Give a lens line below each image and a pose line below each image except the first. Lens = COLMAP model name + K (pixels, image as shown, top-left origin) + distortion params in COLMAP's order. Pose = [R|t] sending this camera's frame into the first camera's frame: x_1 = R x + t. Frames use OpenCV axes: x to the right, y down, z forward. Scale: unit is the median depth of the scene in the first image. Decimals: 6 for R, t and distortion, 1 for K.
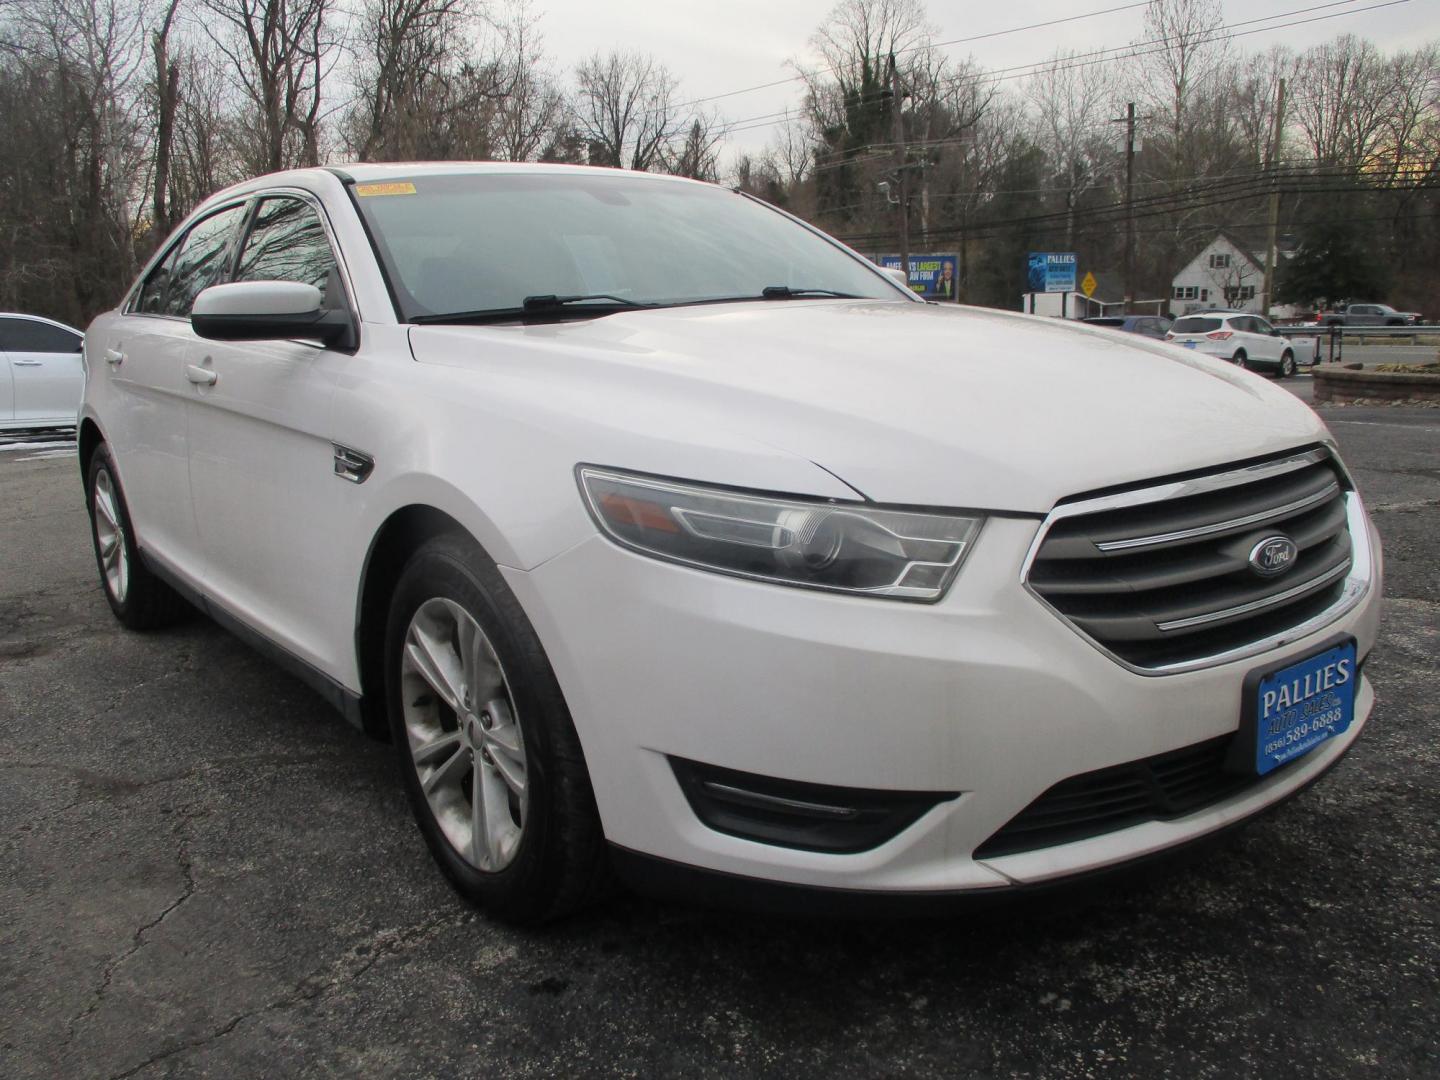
lens RADIAL K [[1208.3, 0, 716.3], [0, 1208.3, 537.1], [0, 0, 1]] dist [-0.033229, 0.009446]
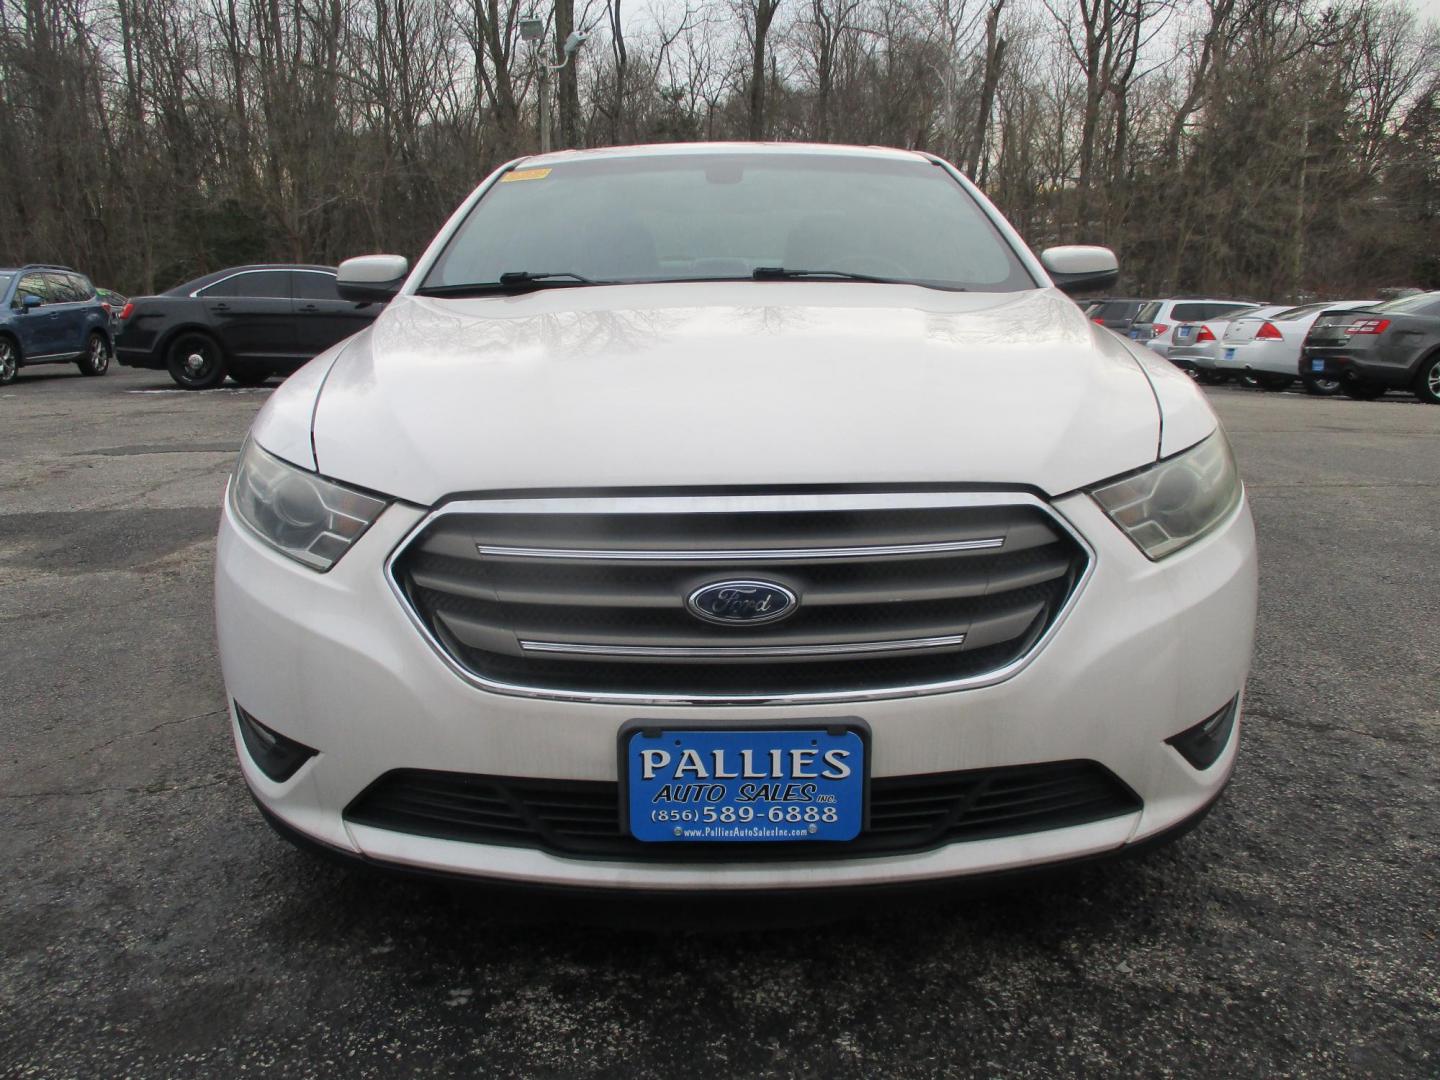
lens RADIAL K [[1208.3, 0, 716.3], [0, 1208.3, 537.1], [0, 0, 1]] dist [-0.033229, 0.009446]
pose [[0.784056, 0.153156, -0.601498, 0.984649], [-0.135458, 0.987942, 0.074984, -0.093709], [0.605729, 0.022686, 0.795348, 0.323398]]
